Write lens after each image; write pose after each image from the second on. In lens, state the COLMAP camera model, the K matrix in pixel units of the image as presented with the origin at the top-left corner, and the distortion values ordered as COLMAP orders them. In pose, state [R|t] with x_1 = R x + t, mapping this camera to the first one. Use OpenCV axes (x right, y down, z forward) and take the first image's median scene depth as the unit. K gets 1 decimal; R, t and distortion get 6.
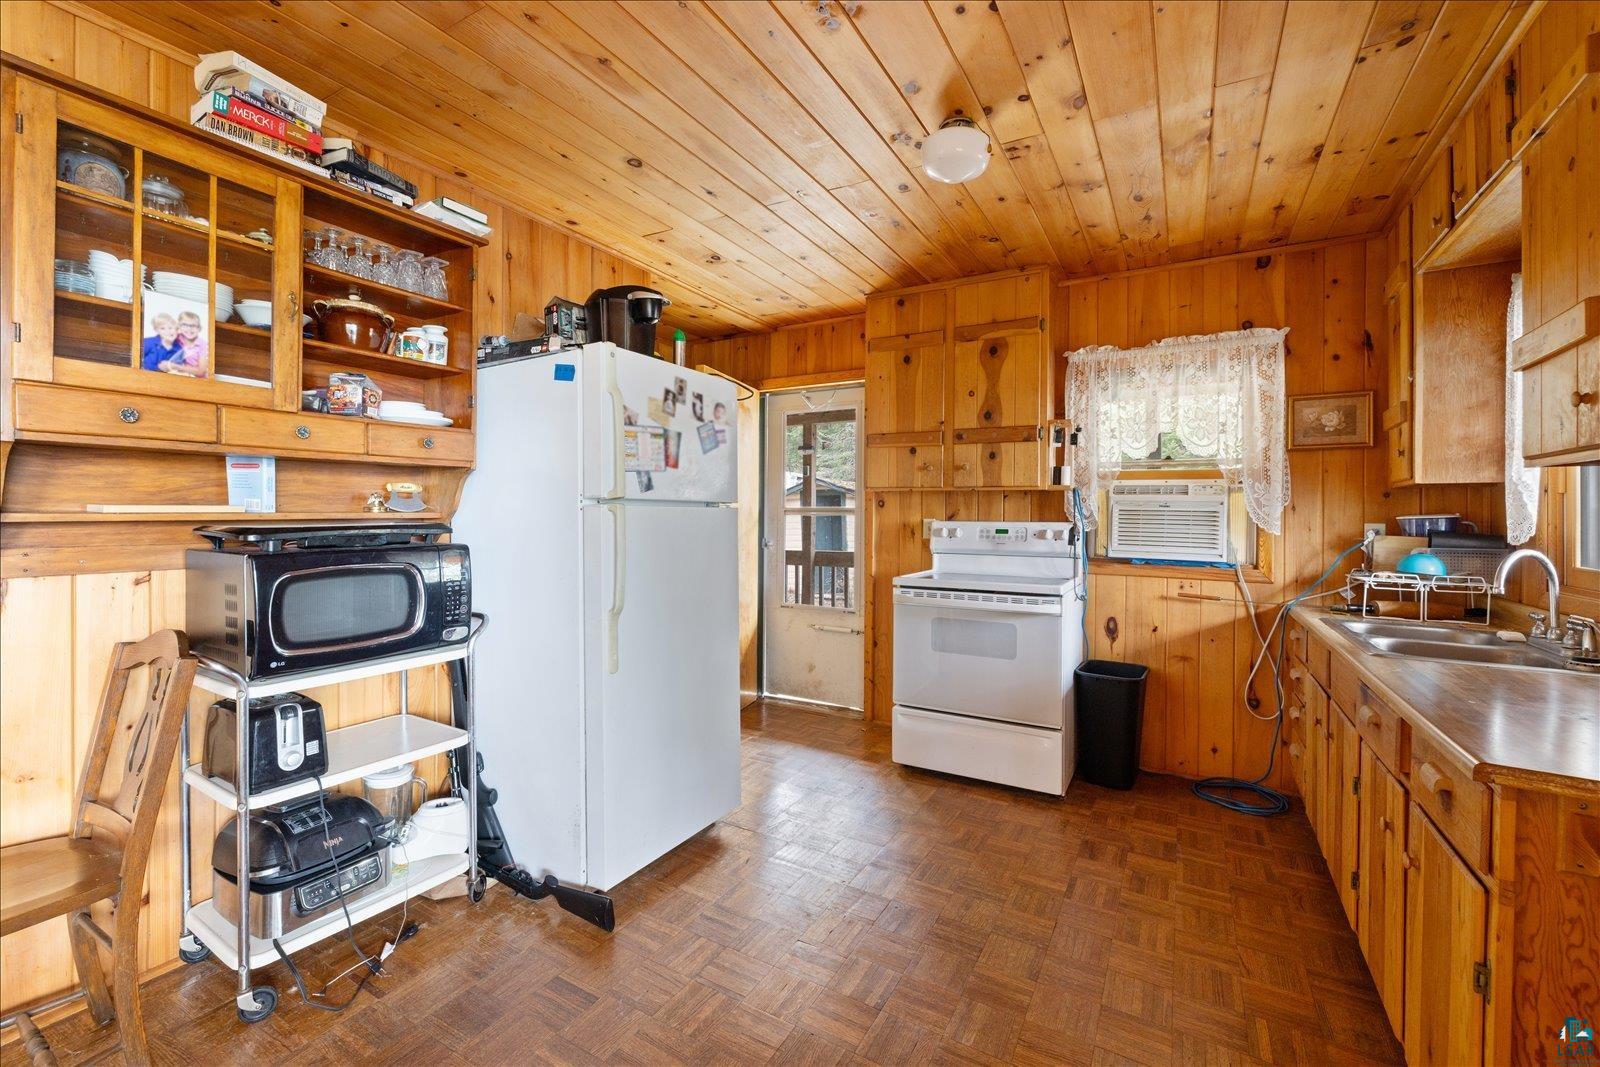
lens RADIAL K [[676.8, 0, 783.5], [0, 676.8, 513.7], [0, 0, 1]] dist [-0.001810, -0.000085]
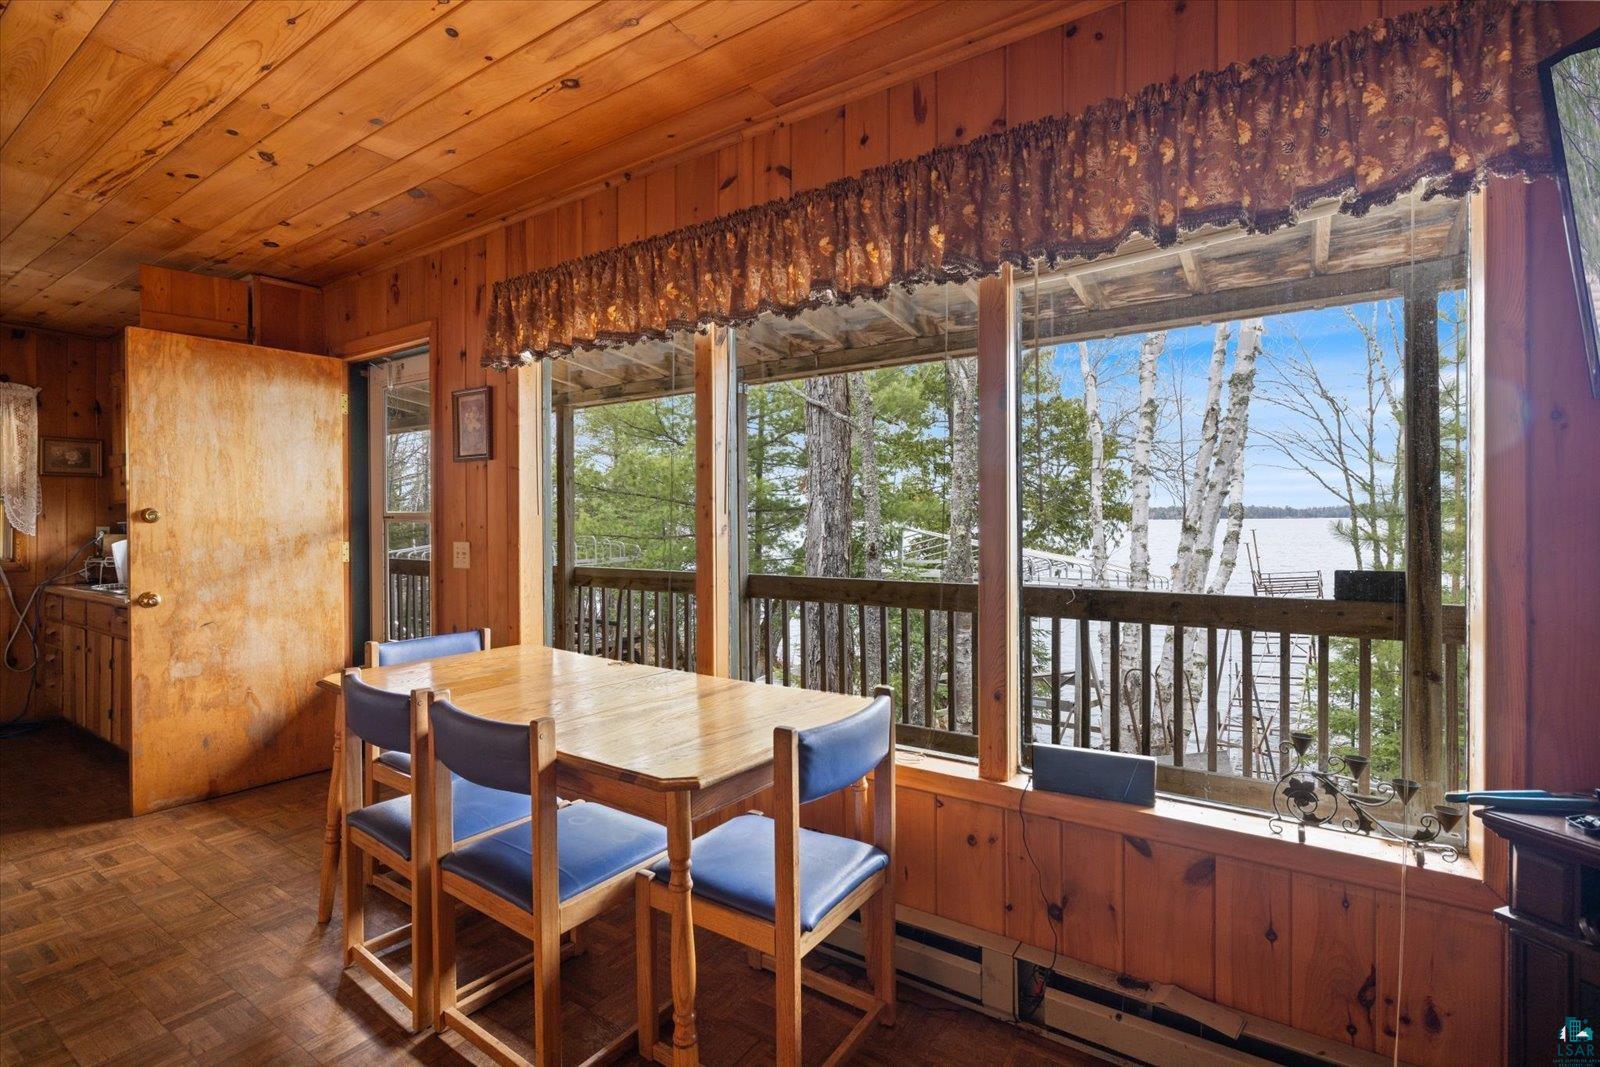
lens RADIAL K [[735.3, 0, 790.7], [0, 735.3, 522.6], [0, 0, 1]] dist [-0.013007, 0.001197]
pose [[0.049773, -0.008391, 0.998725, -0.669661], [0.000223, 0.999965, 0.008390, -0.007912], [-0.998761, -0.000195, 0.049773, -0.618379]]
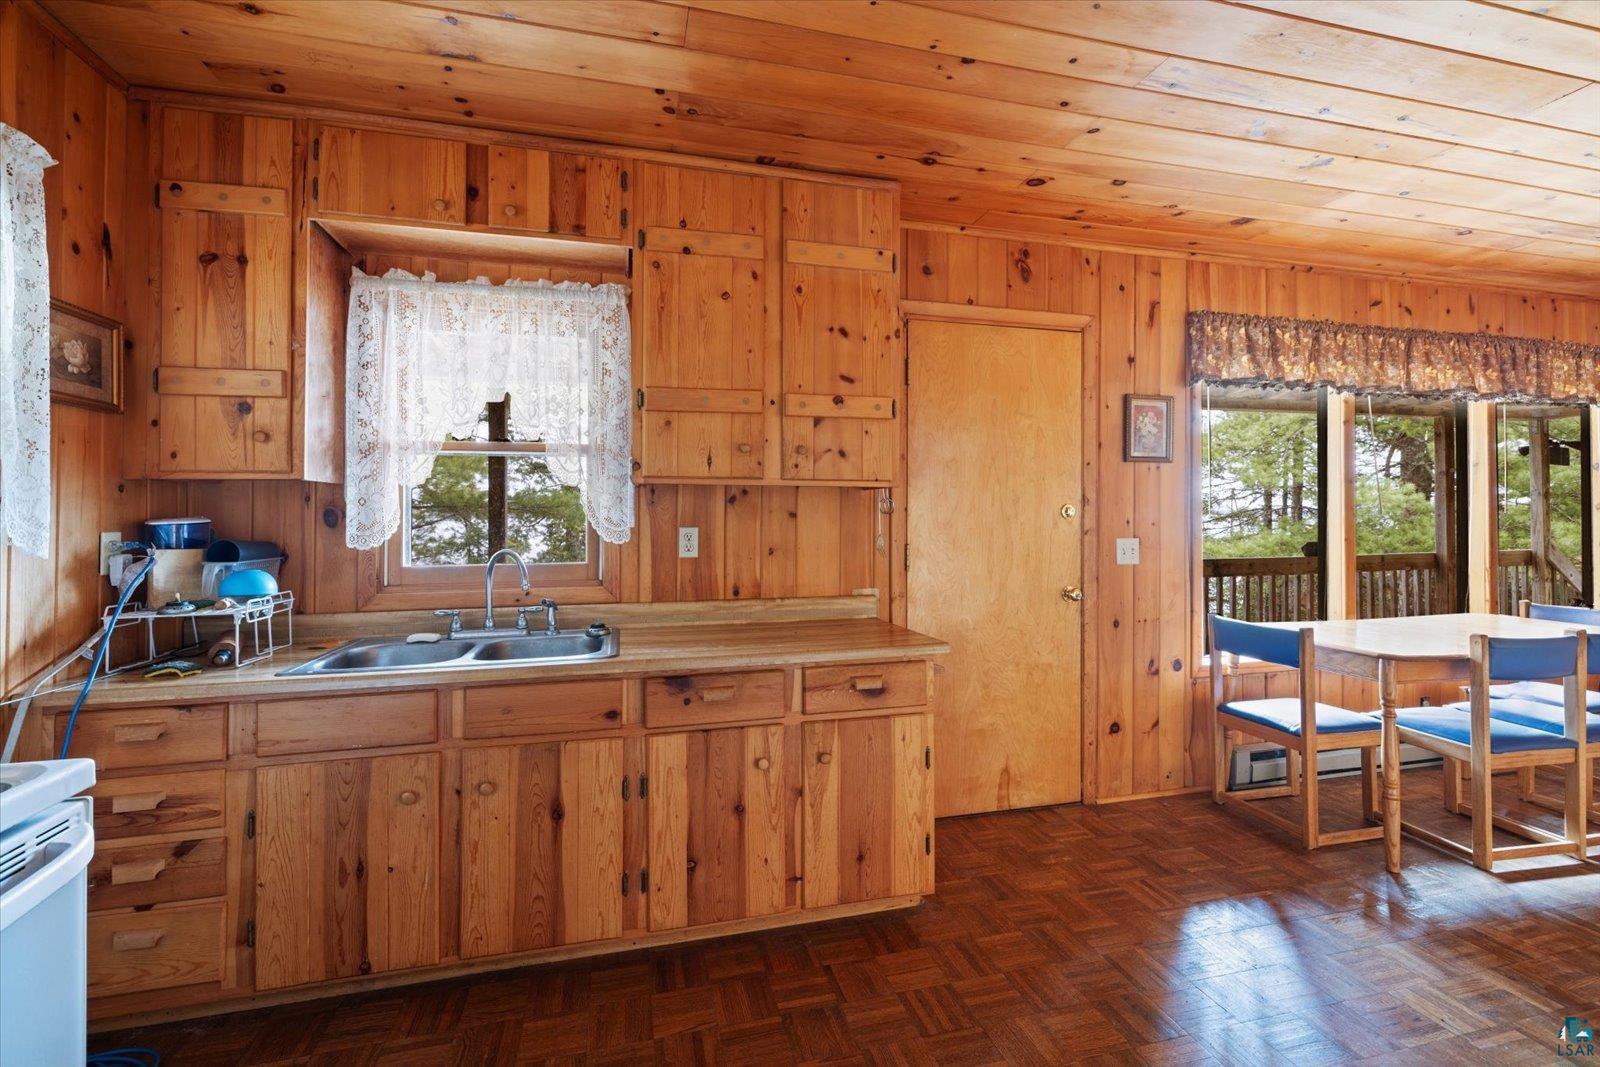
lens RADIAL K [[676.8, 0, 783.5], [0, 676.8, 513.7], [0, 0, 1]] dist [-0.001810, -0.000085]
pose [[-0.700160, 0.001598, 0.713984, -0.021916], [-0.003223, 0.999980, -0.005399, -0.001524], [-0.713979, -0.006082, -0.700141, 0.941344]]
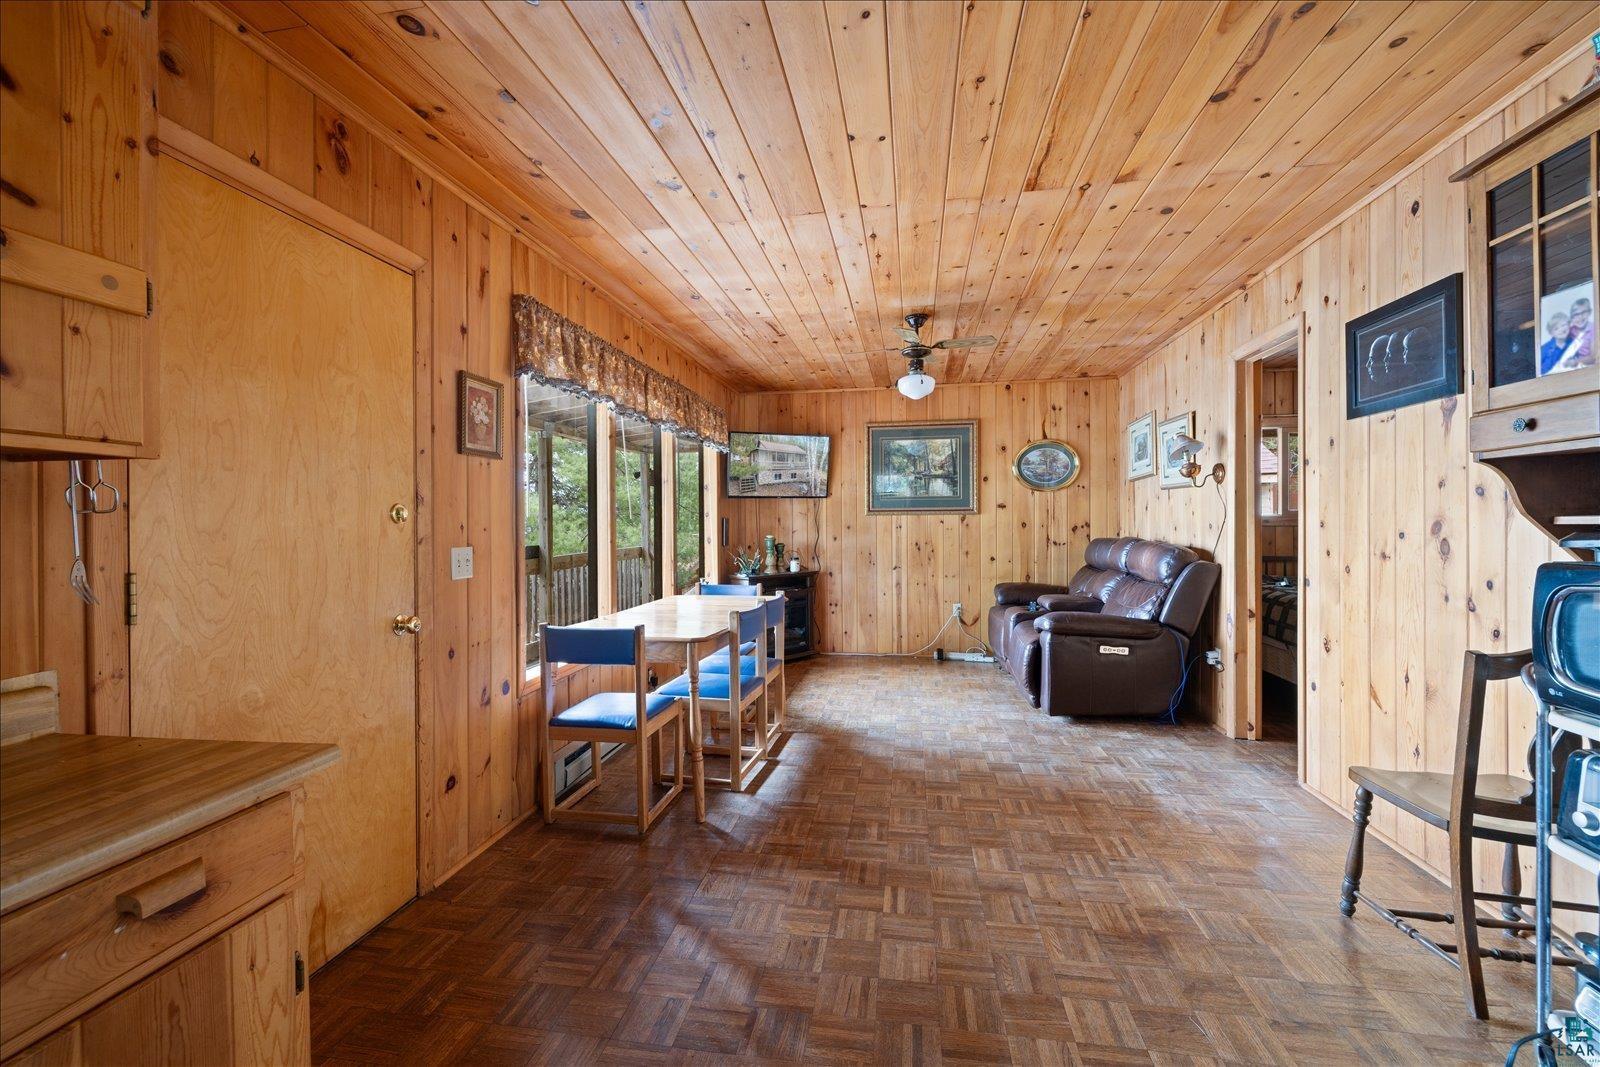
lens RADIAL K [[671.1, 0, 799.9], [0, 671.1, 528.5], [0, 0, 1]] dist [-0.001555, -0.000906]
pose [[-0.932243, 0.007600, -0.361752, 0.244654], [0.005968, 0.999966, 0.005628, 0.002993], [0.361782, 0.003088, -0.932257, 0.785740]]
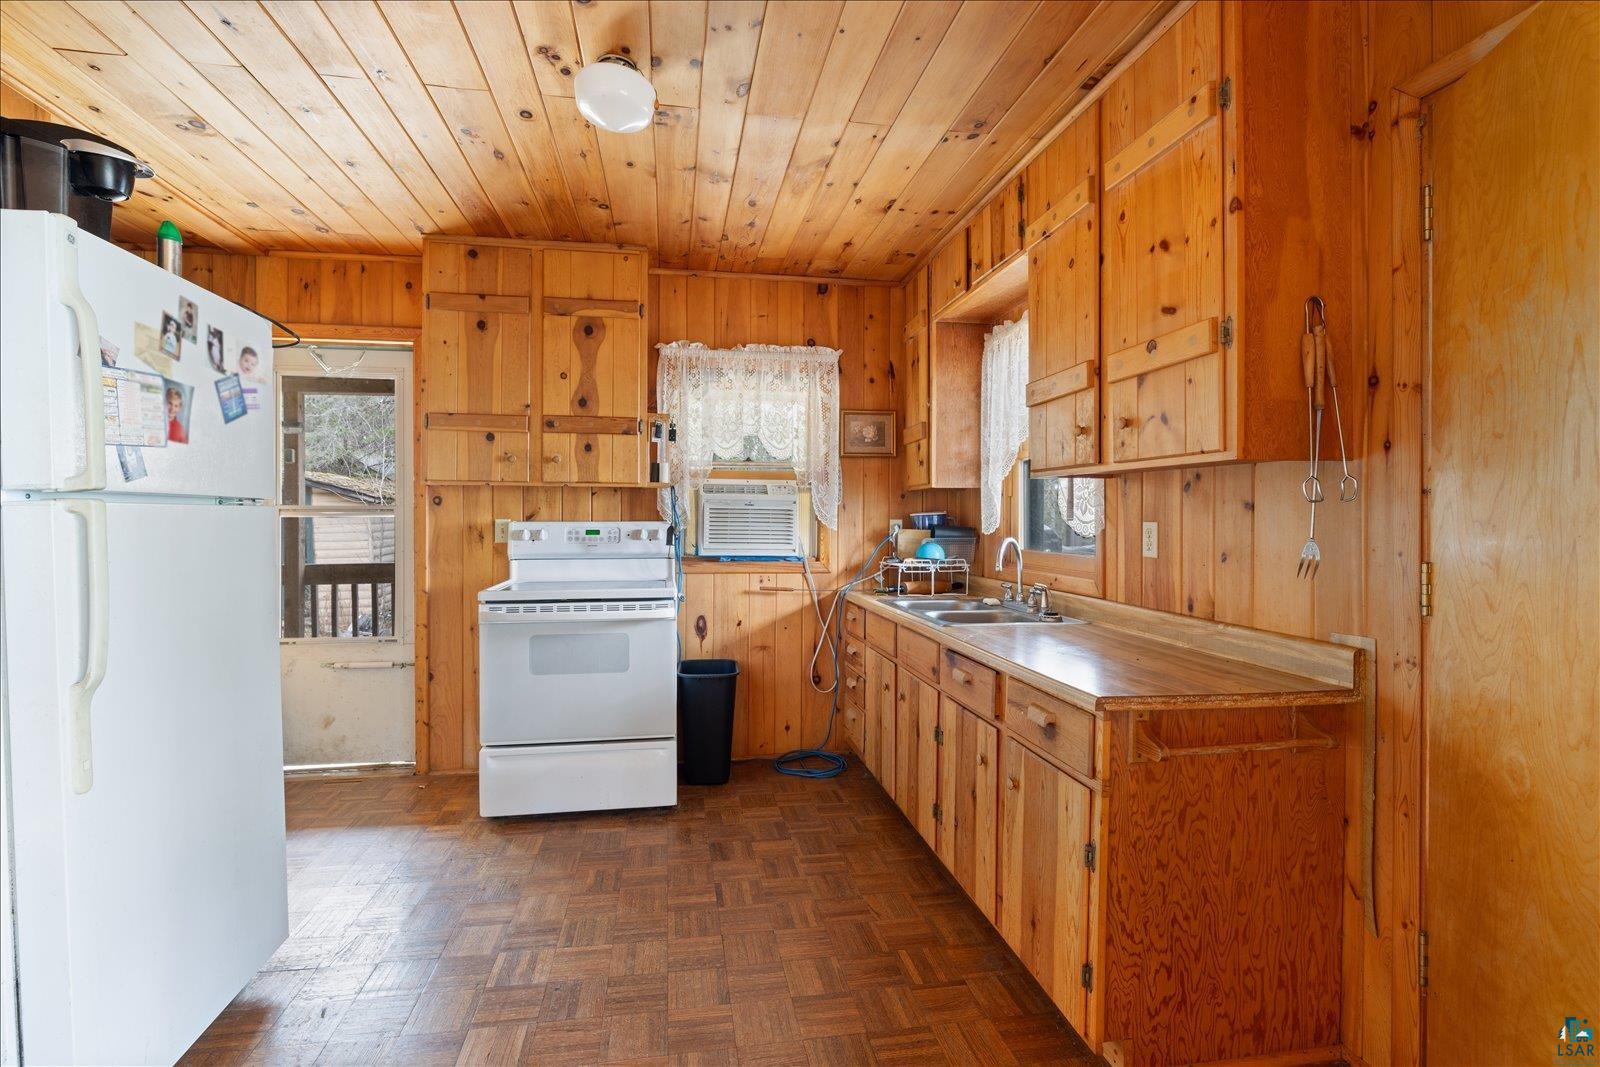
lens RADIAL K [[735.3, 0, 790.7], [0, 735.3, 522.6], [0, 0, 1]] dist [-0.013007, 0.001197]
pose [[0.765117, -0.013391, 0.643752, -0.126691], [0.003908, 0.999862, 0.016153, -0.001993], [-0.643879, -0.009844, 0.765064, 0.093858]]
